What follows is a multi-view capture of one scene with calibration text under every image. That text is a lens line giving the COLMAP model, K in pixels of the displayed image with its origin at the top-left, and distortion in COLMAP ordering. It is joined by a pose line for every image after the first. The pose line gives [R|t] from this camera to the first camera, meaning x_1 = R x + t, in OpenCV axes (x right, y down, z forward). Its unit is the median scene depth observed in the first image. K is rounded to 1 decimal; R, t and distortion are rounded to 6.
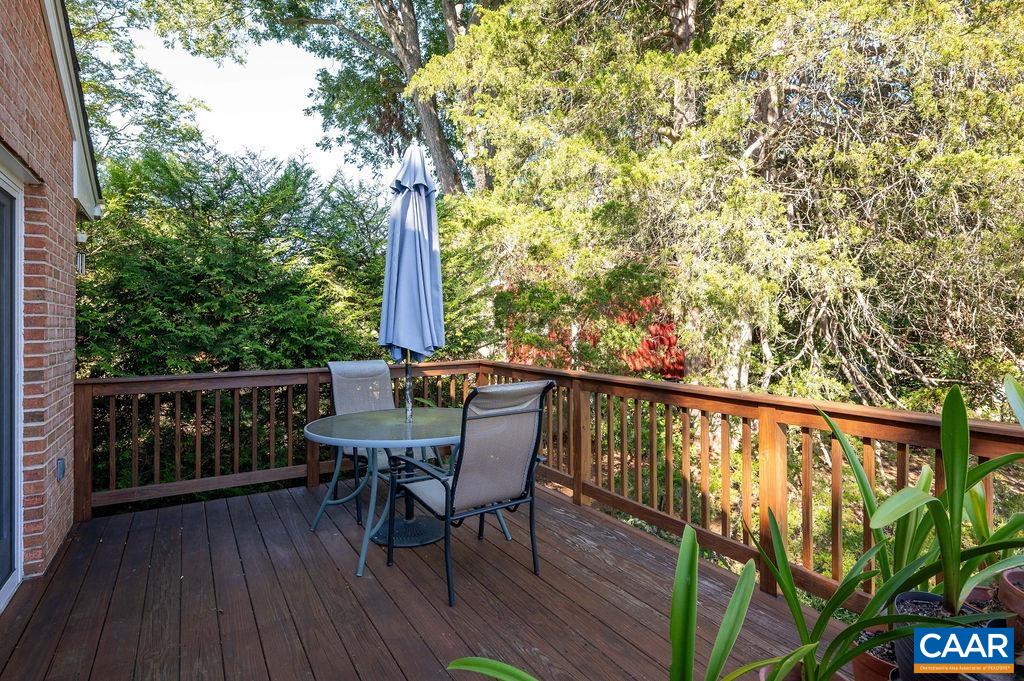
lens RADIAL K [[540.8, 0, 512.1], [0, 540.8, 318.5], [0, 0, 1]] dist [-0.000563, -0.000033]
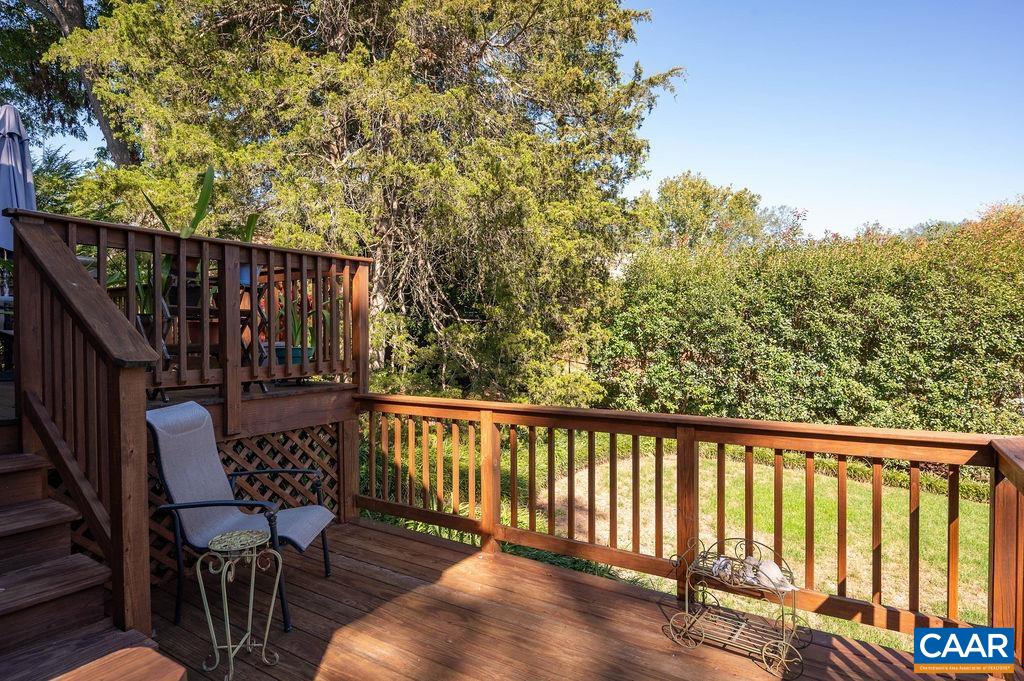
lens RADIAL K [[557.4, 0, 512.0], [0, 557.4, 340.5], [0, 0, 1]] dist [-0.000707, -0.000389]
pose [[0.899988, -0.004226, 0.435894, 0.134026], [0.000833, 0.999968, 0.007974, 0.103868], [-0.435913, -0.006814, 0.899963, -0.323828]]
